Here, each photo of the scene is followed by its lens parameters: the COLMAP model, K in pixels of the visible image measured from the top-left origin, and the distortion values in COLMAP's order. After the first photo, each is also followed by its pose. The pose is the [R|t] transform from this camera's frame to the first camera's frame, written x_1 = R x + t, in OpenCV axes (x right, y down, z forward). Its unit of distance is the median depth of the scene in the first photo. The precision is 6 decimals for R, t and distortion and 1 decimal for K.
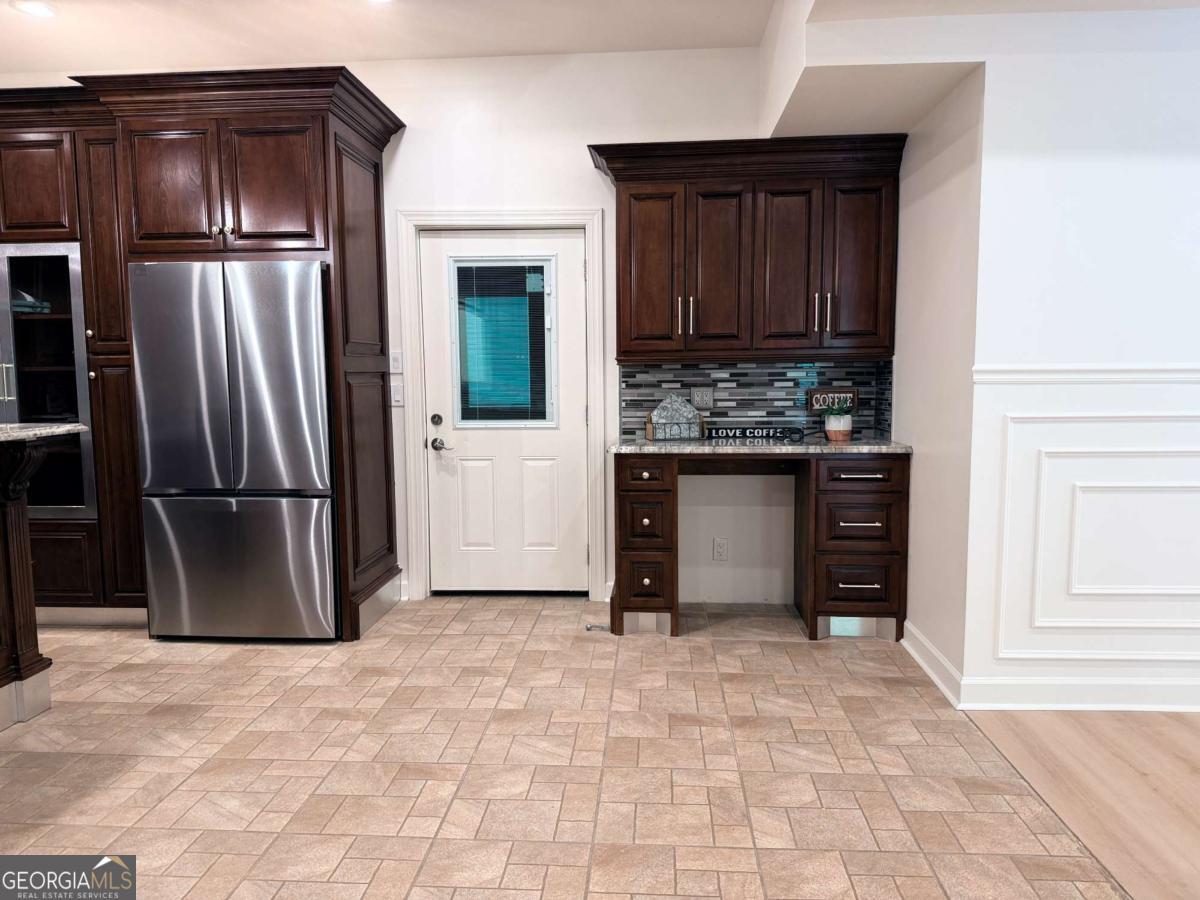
lens RADIAL K [[843.2, 0, 595.4], [0, 843.2, 452.1], [0, 0, 1]] dist [0.058458, -0.077267]
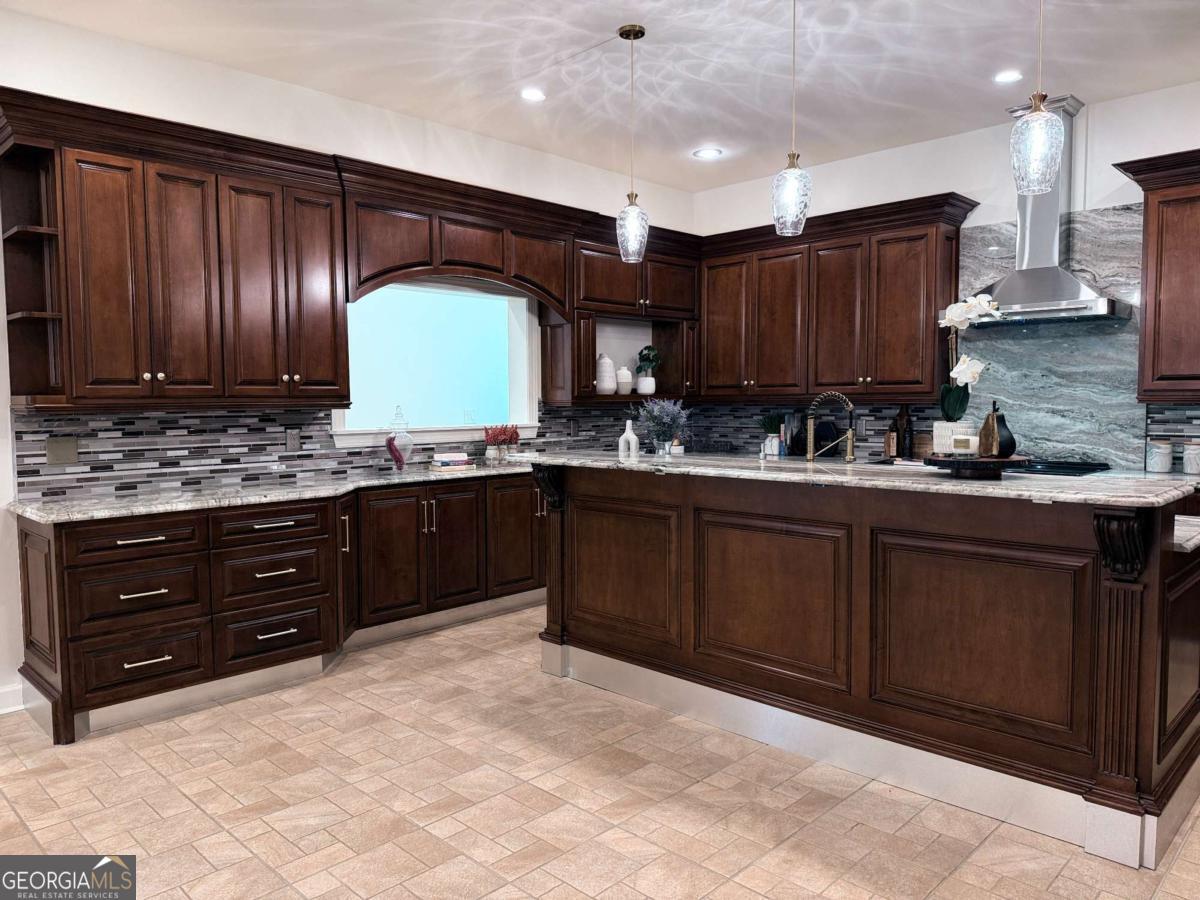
lens RADIAL K [[843.2, 0, 584.1], [0, 843.2, 452.5], [0, 0, 1]] dist [0.058458, -0.077267]
pose [[-0.653689, 0.064781, -0.753986, 0.181985], [-0.057474, 0.989202, 0.134818, -0.114291], [0.754578, 0.131464, -0.642907, 0.928216]]
